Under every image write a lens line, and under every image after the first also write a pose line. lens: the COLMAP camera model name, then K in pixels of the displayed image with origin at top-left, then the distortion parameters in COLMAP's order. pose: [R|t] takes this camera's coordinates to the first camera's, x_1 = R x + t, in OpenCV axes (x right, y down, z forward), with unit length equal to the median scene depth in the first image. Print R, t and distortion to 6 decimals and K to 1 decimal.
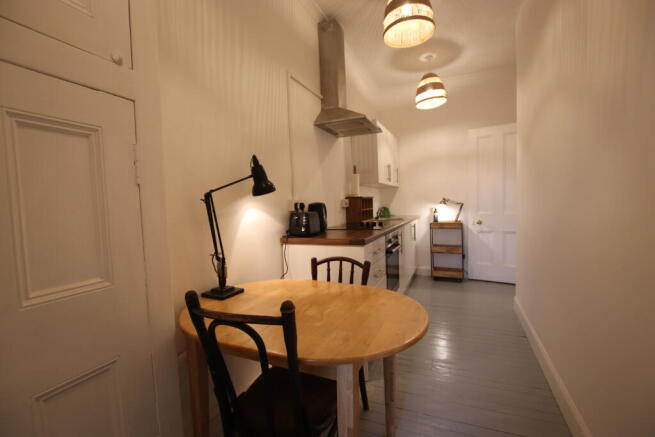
lens RADIAL K [[308.7, 0, 329.4], [0, 308.7, 224.4], [0, 0, 1]] dist [-0.021184, 0.000171]
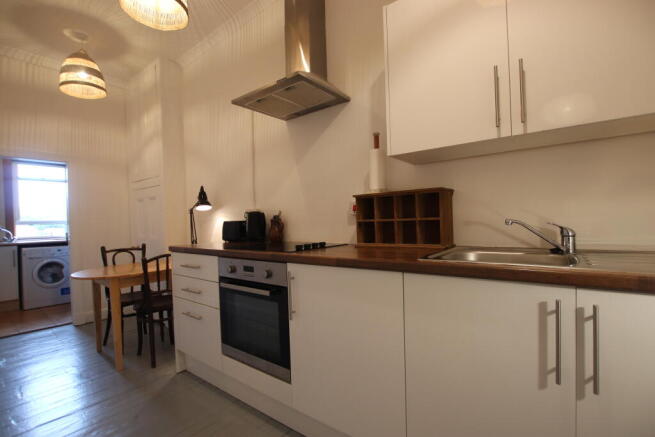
lens RADIAL K [[308.7, 0, 329.4], [0, 308.7, 224.4], [0, 0, 1]] dist [-0.021184, 0.000171]
pose [[-0.233317, 0.046022, -0.971311, 0.864825], [-0.038191, 0.997675, 0.056445, -0.100299], [0.971651, 0.050265, -0.231016, 1.547056]]
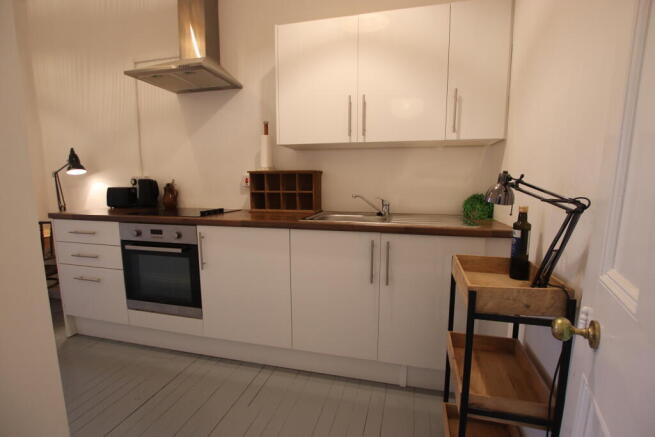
lens RADIAL K [[308.7, 0, 329.4], [0, 308.7, 224.4], [0, 0, 1]] dist [-0.021184, 0.000171]
pose [[0.176202, 0.159633, -0.971324, 1.093553], [-0.080615, 0.985788, 0.147387, -0.127935], [0.981047, 0.052334, 0.186567, 1.506033]]
